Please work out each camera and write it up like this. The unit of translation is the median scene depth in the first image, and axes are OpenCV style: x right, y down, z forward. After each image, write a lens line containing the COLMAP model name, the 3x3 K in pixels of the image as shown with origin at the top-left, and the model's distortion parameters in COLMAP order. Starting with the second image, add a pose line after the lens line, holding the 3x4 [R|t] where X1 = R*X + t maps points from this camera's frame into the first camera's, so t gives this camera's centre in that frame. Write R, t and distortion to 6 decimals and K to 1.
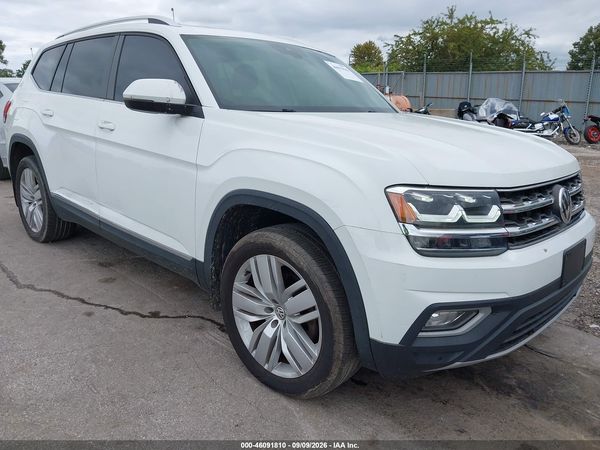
lens RADIAL K [[472.2, 0, 302.3], [0, 472.2, 229.2], [0, 0, 1]] dist [0.020100, -0.029182]
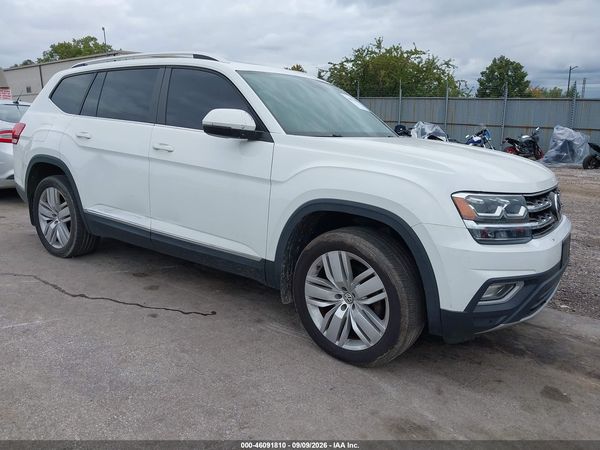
lens RADIAL K [[472.2, 0, 298.4], [0, 472.2, 224.5], [0, 0, 1]] dist [0.020100, -0.029182]
pose [[0.989647, -0.022326, 0.141773, -0.309504], [0.029595, 0.998342, -0.049369, 0.036370], [-0.140436, 0.053054, 0.988667, -0.185820]]
